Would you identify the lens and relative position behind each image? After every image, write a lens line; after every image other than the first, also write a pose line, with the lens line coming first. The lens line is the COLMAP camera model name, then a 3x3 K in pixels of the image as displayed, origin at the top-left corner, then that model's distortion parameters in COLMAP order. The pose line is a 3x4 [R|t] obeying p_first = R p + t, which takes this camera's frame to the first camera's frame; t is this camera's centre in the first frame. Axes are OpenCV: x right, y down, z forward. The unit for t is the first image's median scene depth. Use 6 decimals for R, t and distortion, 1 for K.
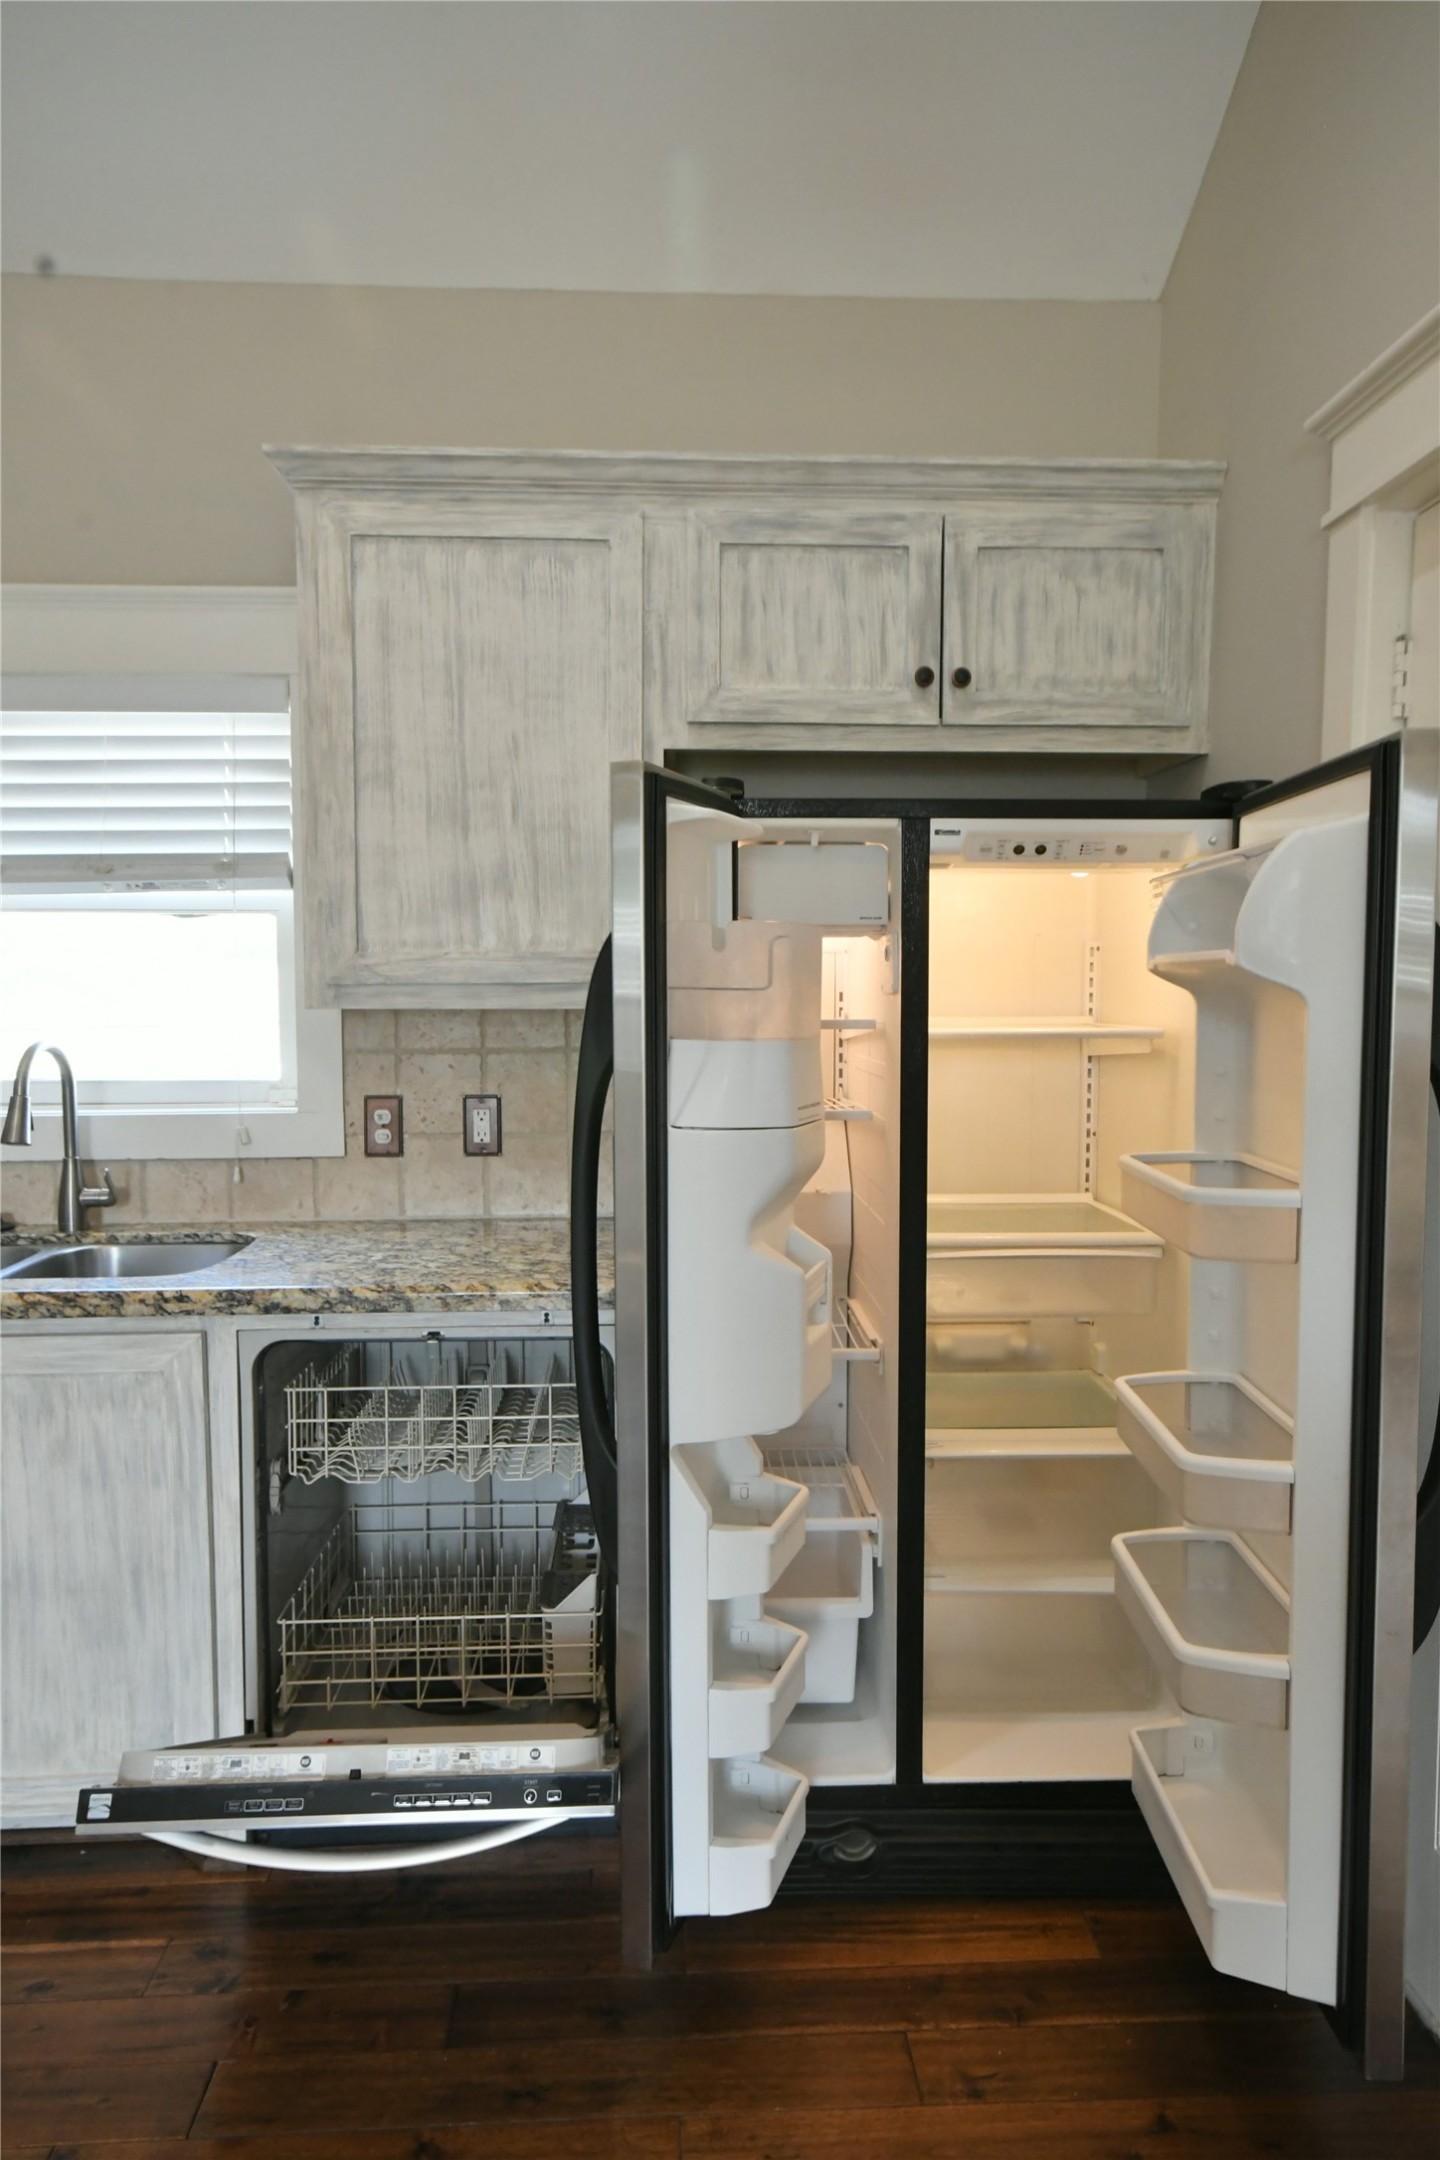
lens RADIAL K [[1383.5, 0, 713.5], [0, 1383.5, 1089.9], [0, 0, 1]] dist [0.005692, 0.000503]
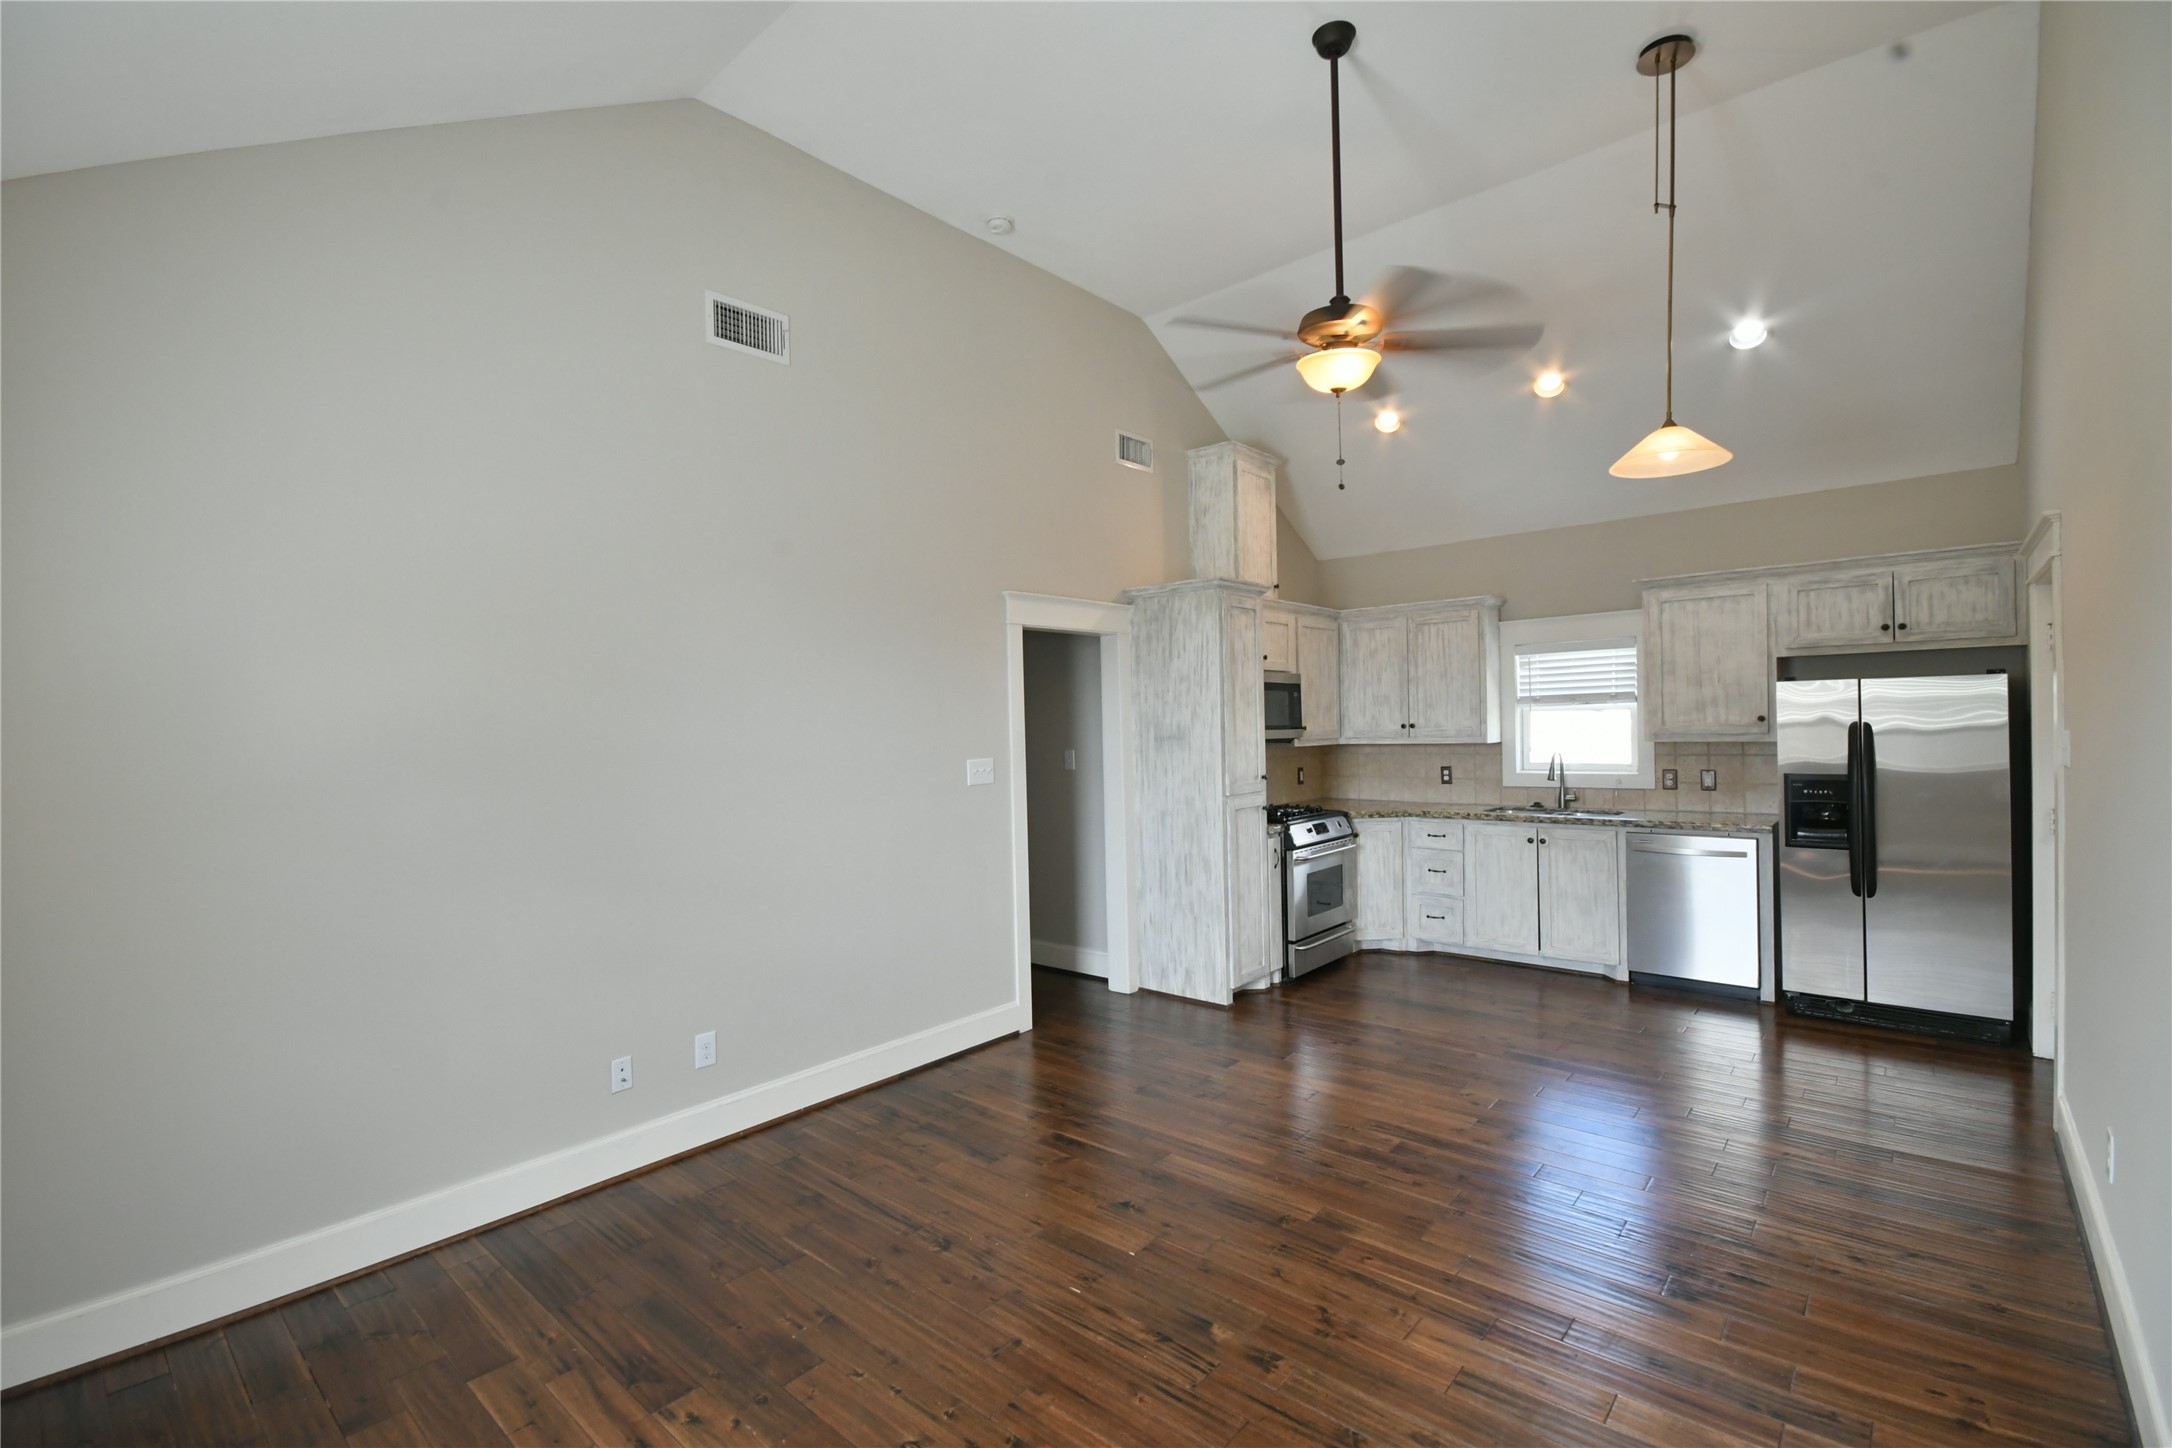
lens RADIAL K [[950.3, 0, 1079.1], [0, 950.3, 726.5], [0, 0, 1]] dist [0.000662, -0.008393]
pose [[0.719883, -0.010889, -0.694010, 0.308633], [-0.027642, 0.998634, -0.044341, 0.043087], [0.693545, 0.051104, 0.718599, -1.573539]]
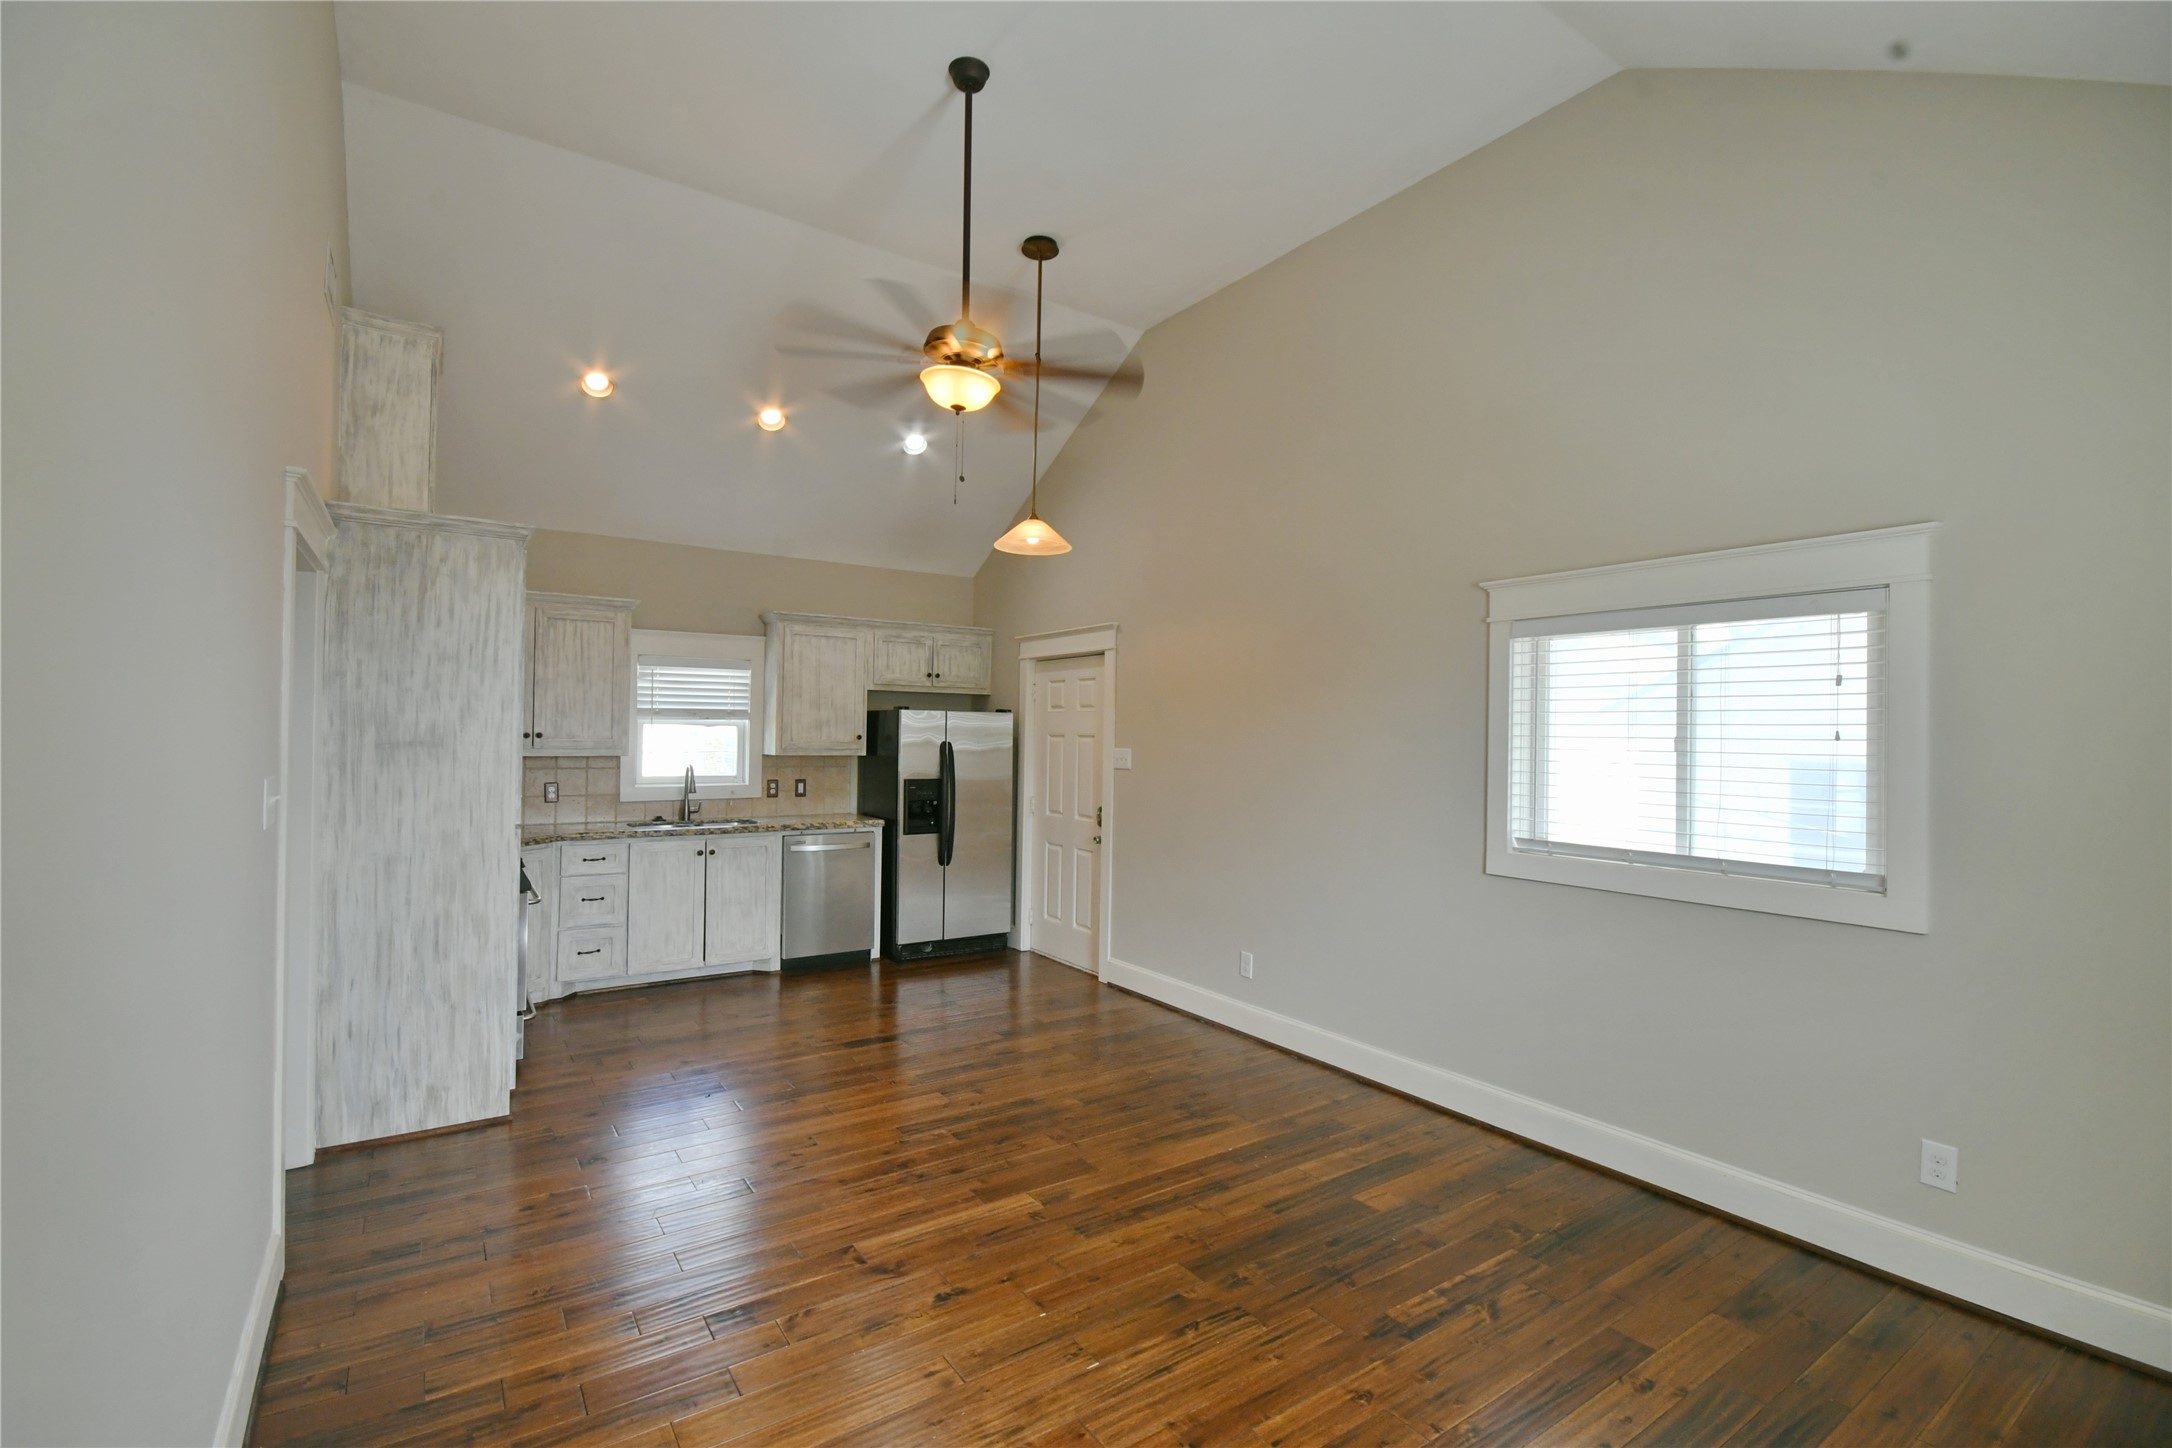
lens RADIAL K [[950.3, 0, 1079.1], [0, 950.3, 726.5], [0, 0, 1]] dist [0.000662, -0.008393]
pose [[0.855309, 0.019777, 0.517740, -0.919977], [0.019963, 0.997271, -0.071074, 0.062950], [-0.517733, 0.071125, 0.852581, -1.616609]]
